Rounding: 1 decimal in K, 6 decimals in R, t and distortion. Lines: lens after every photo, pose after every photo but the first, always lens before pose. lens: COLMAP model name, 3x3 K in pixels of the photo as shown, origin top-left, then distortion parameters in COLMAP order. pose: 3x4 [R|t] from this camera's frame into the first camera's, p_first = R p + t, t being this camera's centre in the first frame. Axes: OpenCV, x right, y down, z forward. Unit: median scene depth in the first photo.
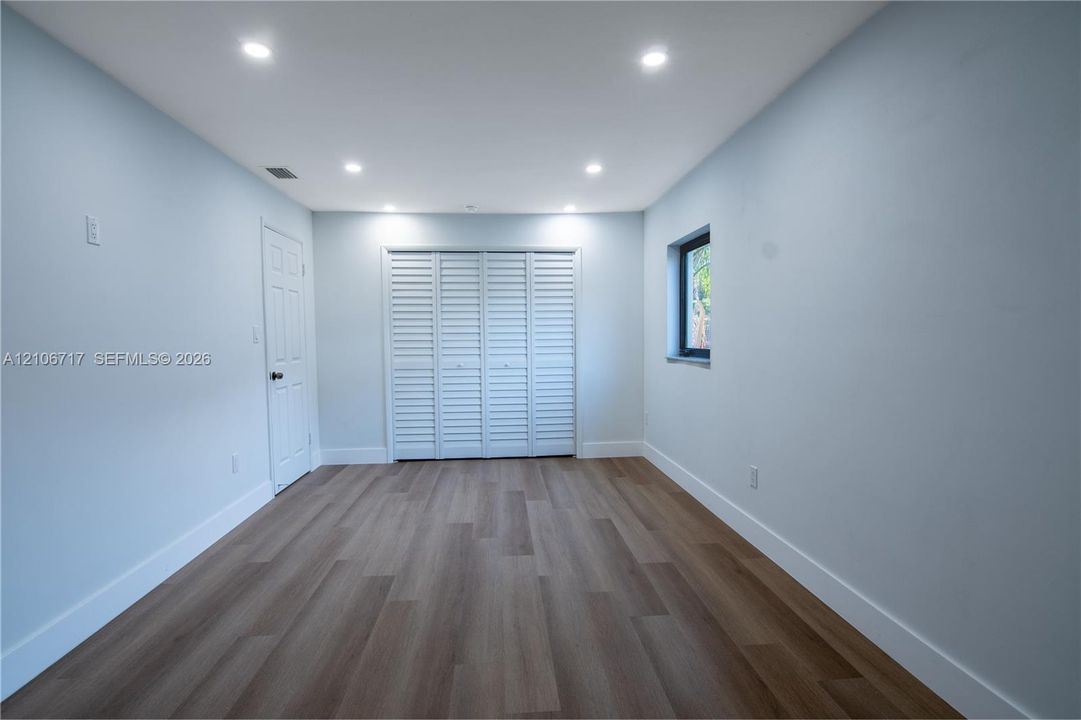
lens RADIAL K [[540.9, 0, 540.5], [0, 540.9, 360.0], [0, 0, 1]] dist [-0.004885, -0.011050]
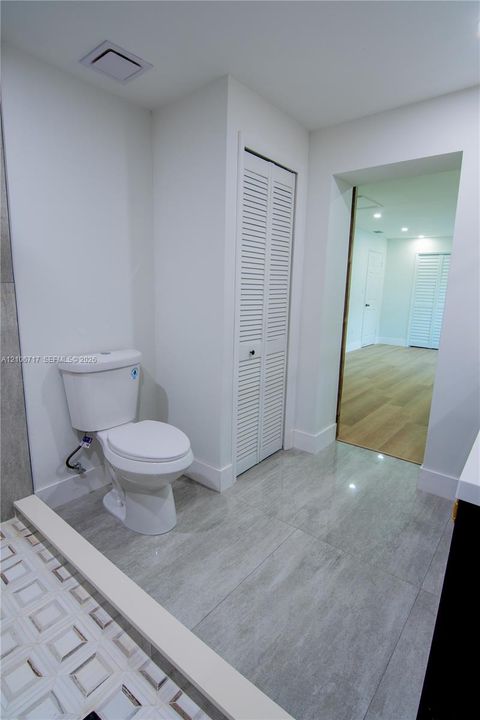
lens RADIAL K [[360.3, 0, 238.6], [0, 360.3, 358.3], [0, 0, 1]] dist [-0.004885, -0.011050]
pose [[0.722661, 0.161998, -0.671950, 0.268691], [-0.061183, 0.983323, 0.171266, 0.017042], [0.688489, -0.082655, 0.720521, -0.679202]]
